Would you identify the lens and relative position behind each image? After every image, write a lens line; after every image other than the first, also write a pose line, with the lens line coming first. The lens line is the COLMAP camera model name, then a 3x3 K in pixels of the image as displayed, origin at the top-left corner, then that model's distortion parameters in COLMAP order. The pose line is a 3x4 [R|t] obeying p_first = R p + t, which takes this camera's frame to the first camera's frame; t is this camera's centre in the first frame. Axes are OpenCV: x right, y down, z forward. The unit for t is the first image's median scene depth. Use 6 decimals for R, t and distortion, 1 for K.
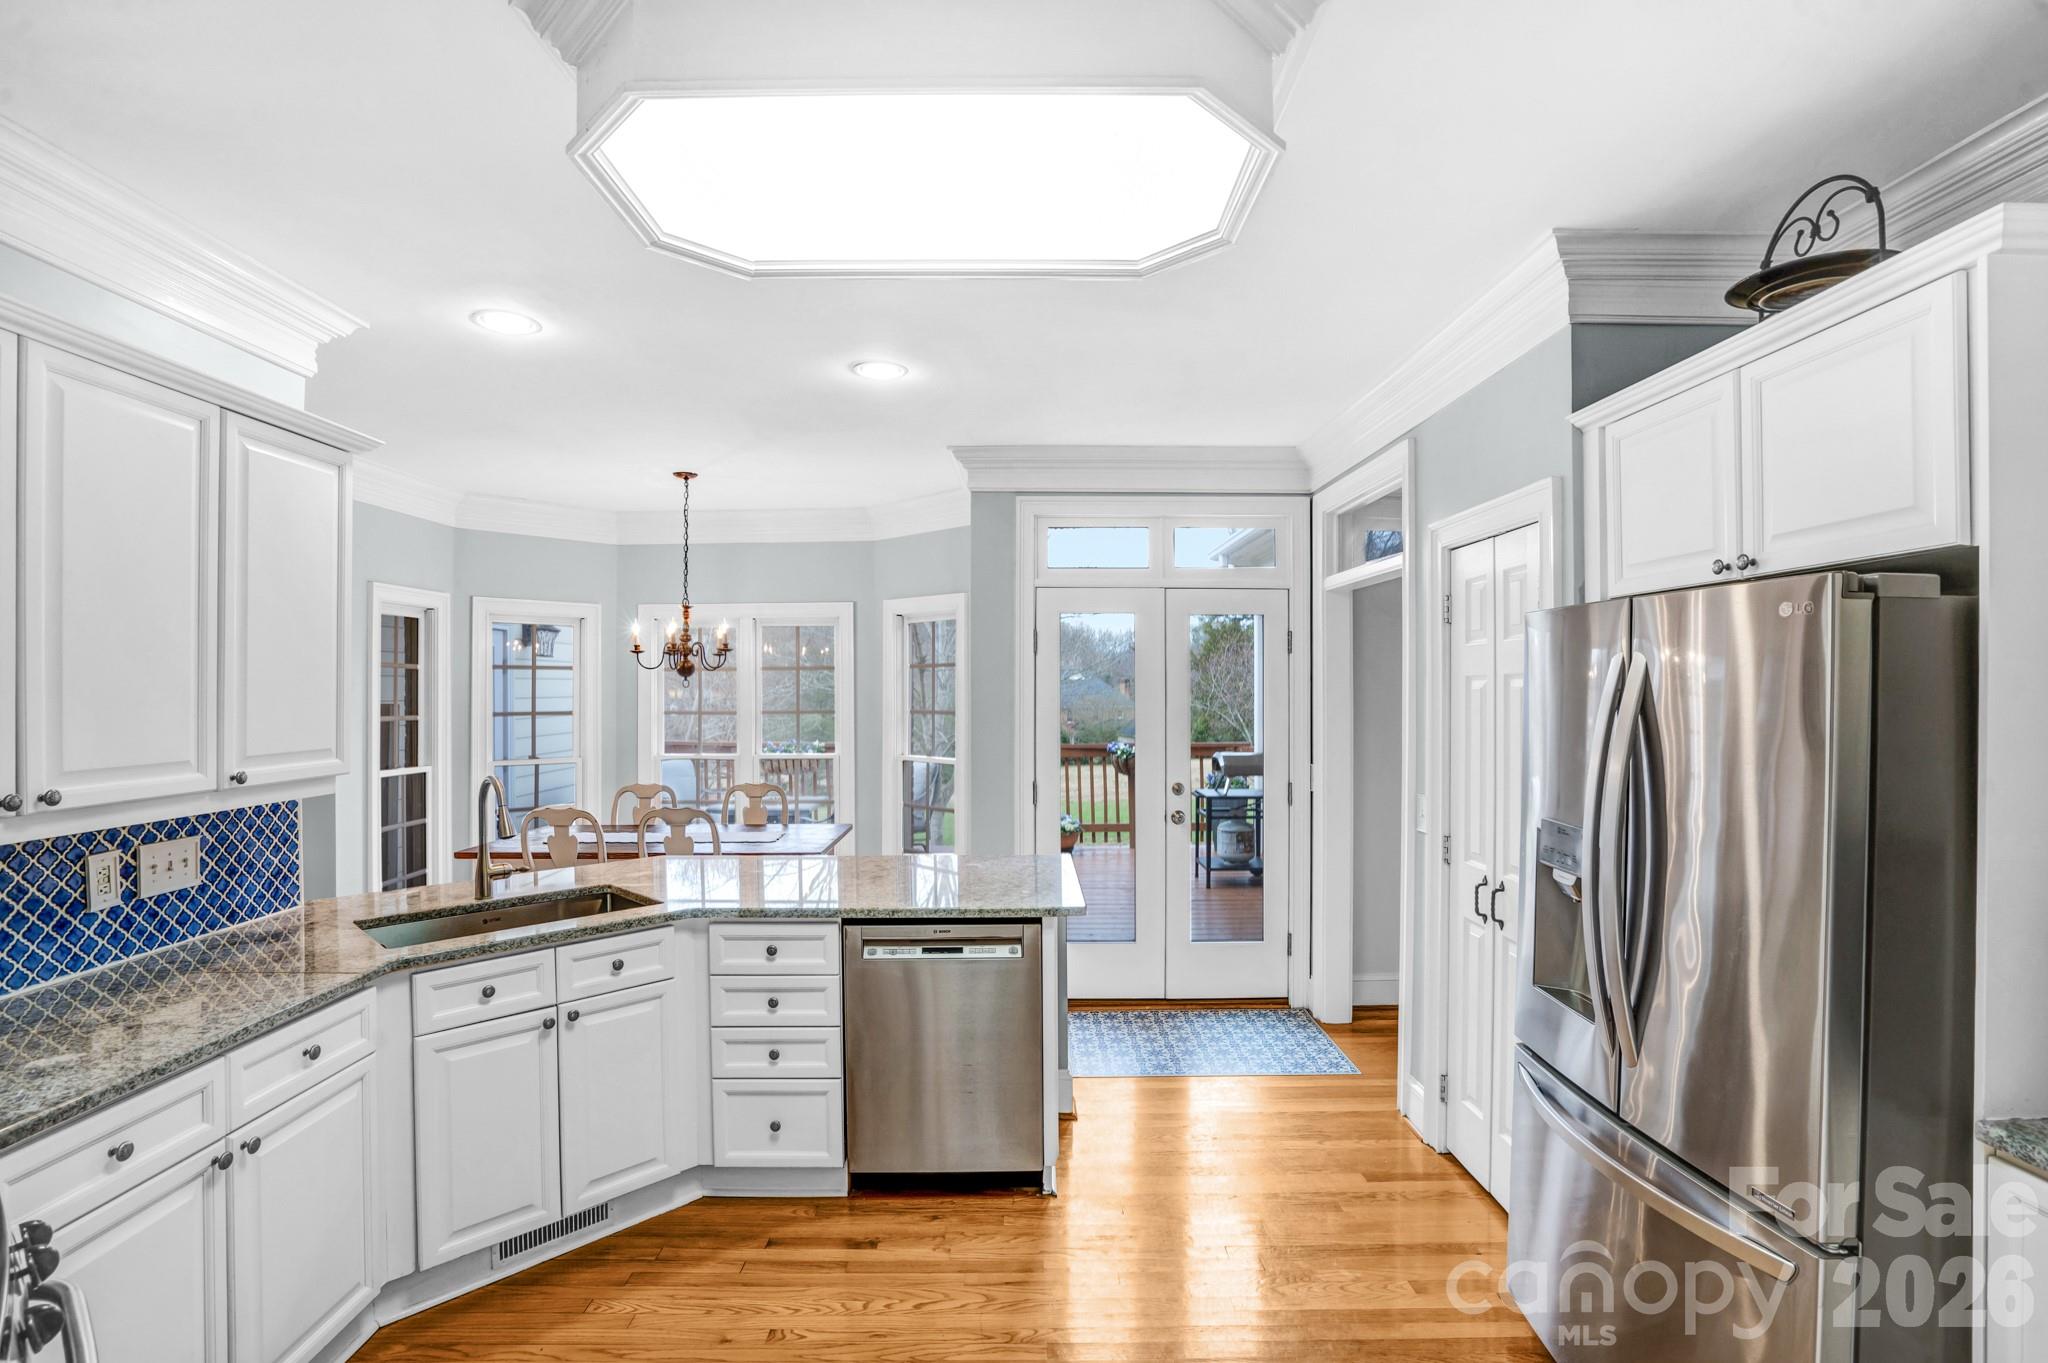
lens RADIAL K [[972.8, 0, 1018.1], [0, 972.8, 679.8], [0, 0, 1]] dist [-0.043889, 0.015248]
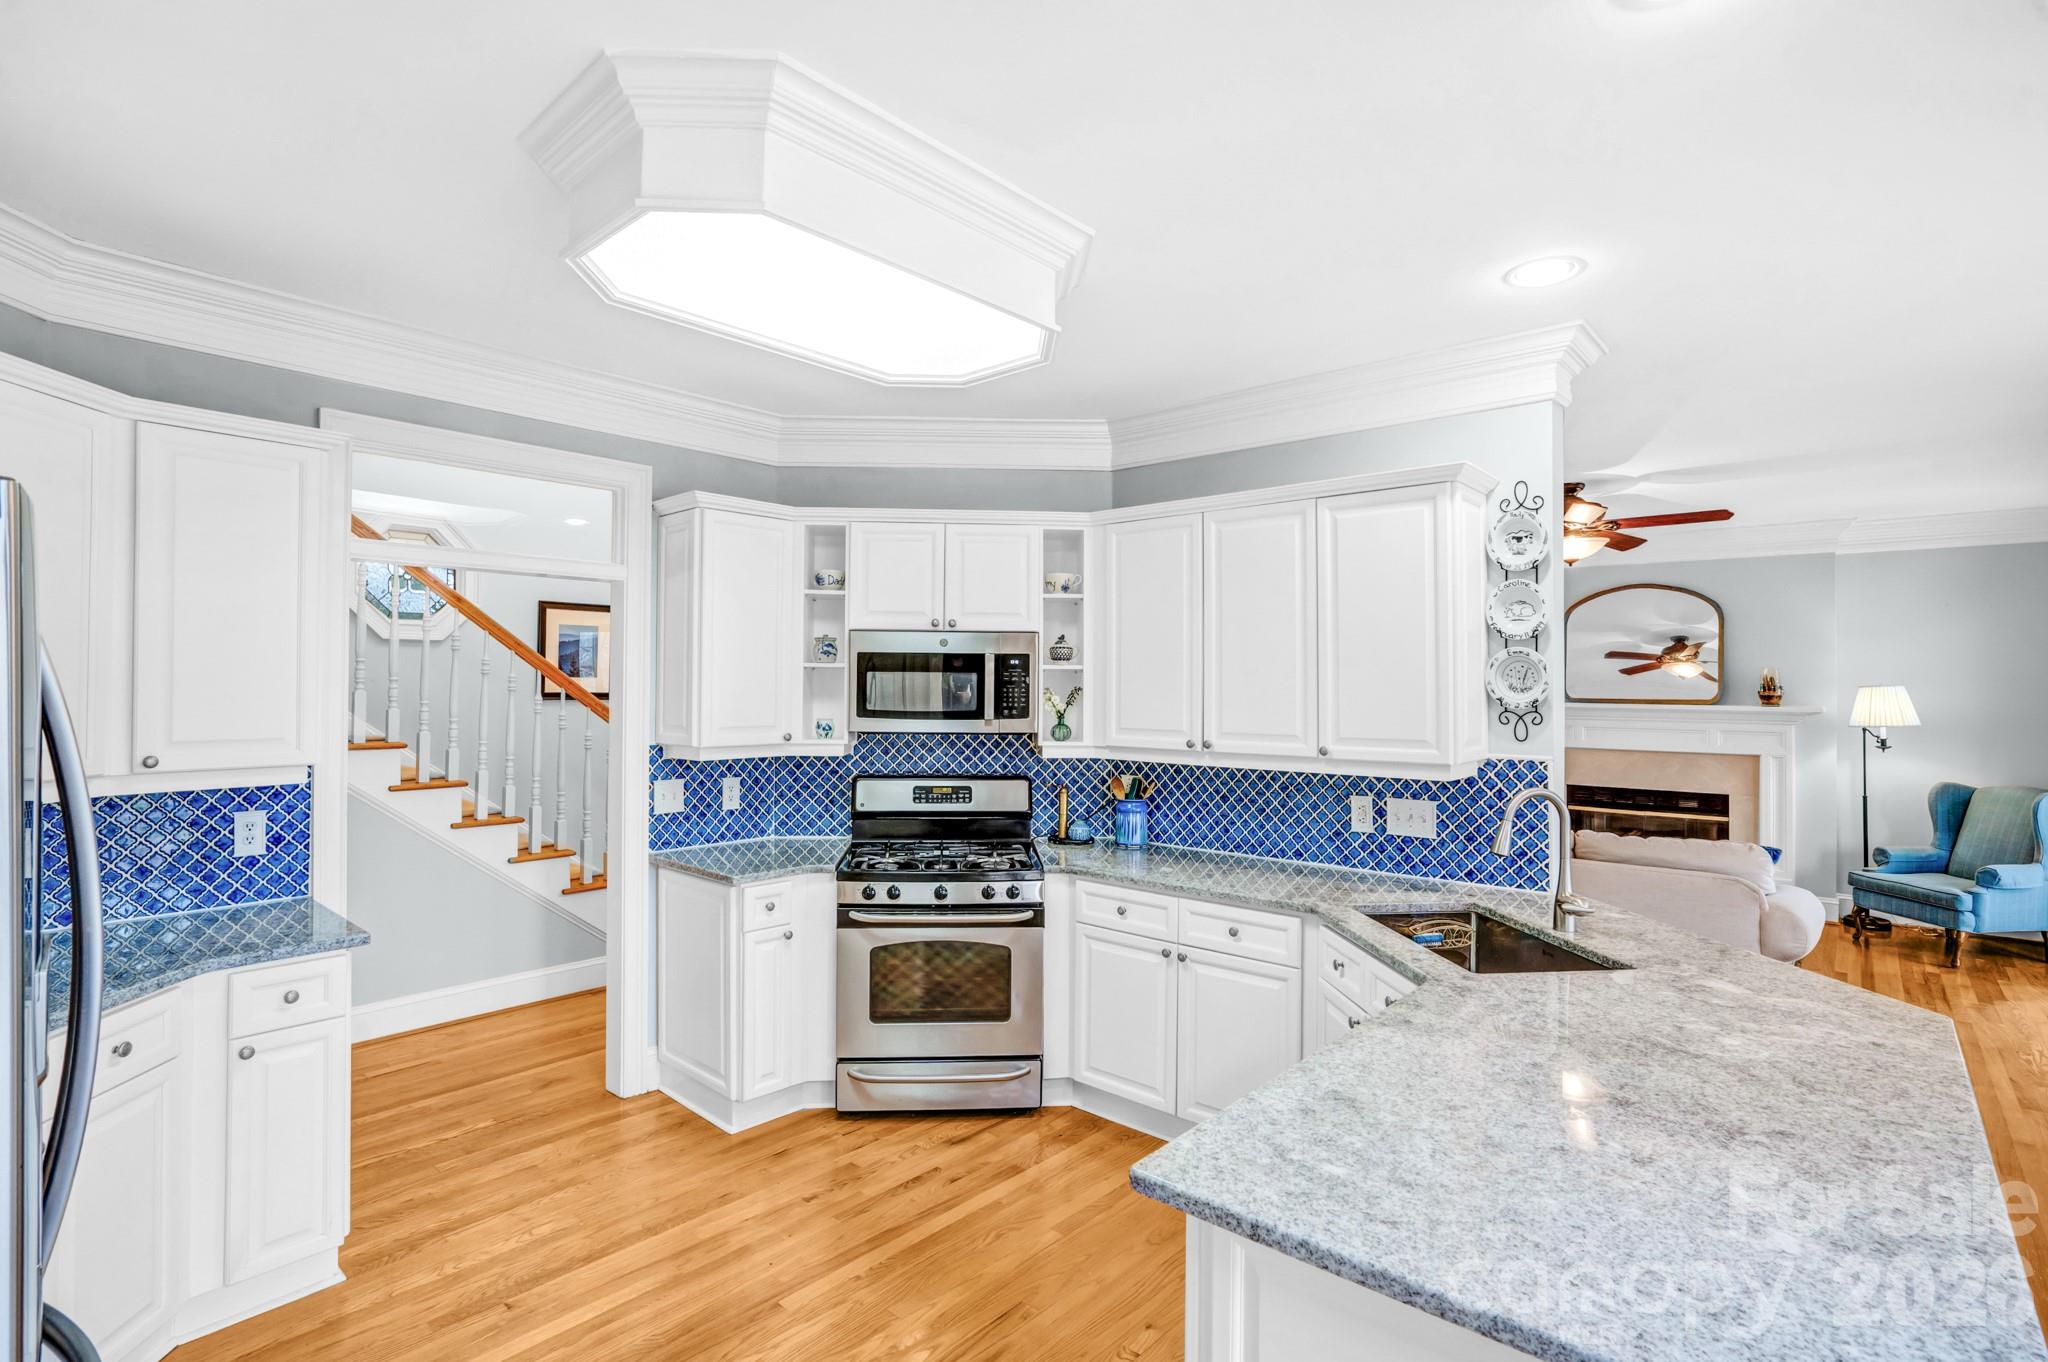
lens RADIAL K [[972.8, 0, 1018.1], [0, 972.8, 679.3], [0, 0, 1]] dist [-0.043889, 0.015248]
pose [[-0.669734, -0.009323, -0.742543, 0.501383], [0.000534, 0.999915, -0.013037, 0.012610], [0.742601, -0.009128, -0.669672, 1.434905]]
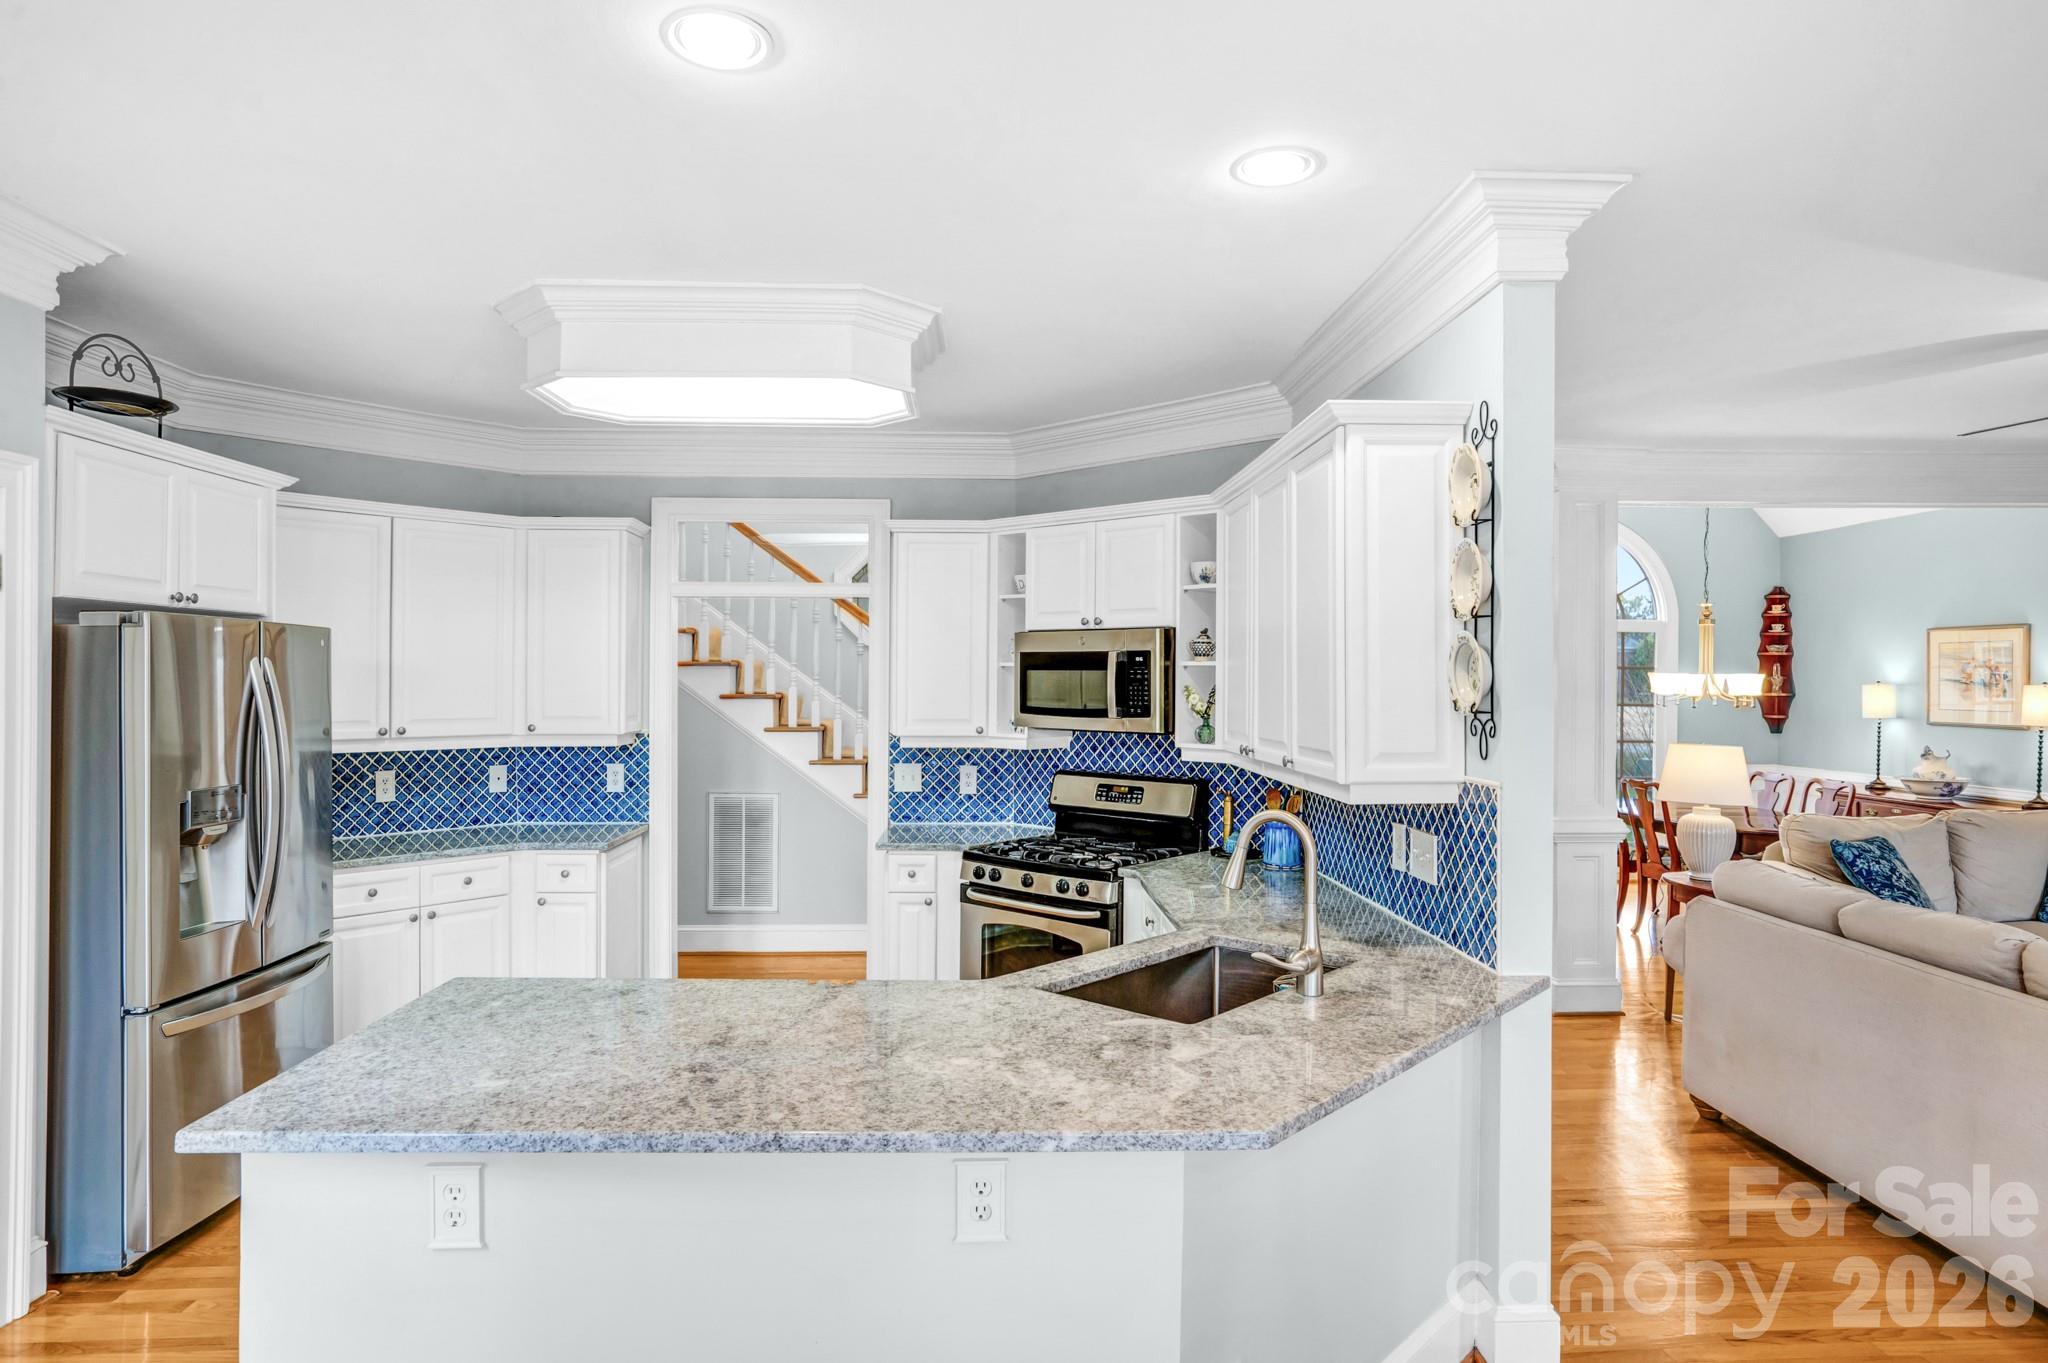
lens RADIAL K [[1160.8, 0, 1016.6], [0, 1160.8, 672.0], [0, 0, 1]] dist [-0.045152, 0.033420]
pose [[-0.999329, -0.005091, -0.036273, -0.374594], [-0.004562, 0.999882, -0.014638, 0.012034], [0.036343, -0.014463, -0.999235, 2.155404]]
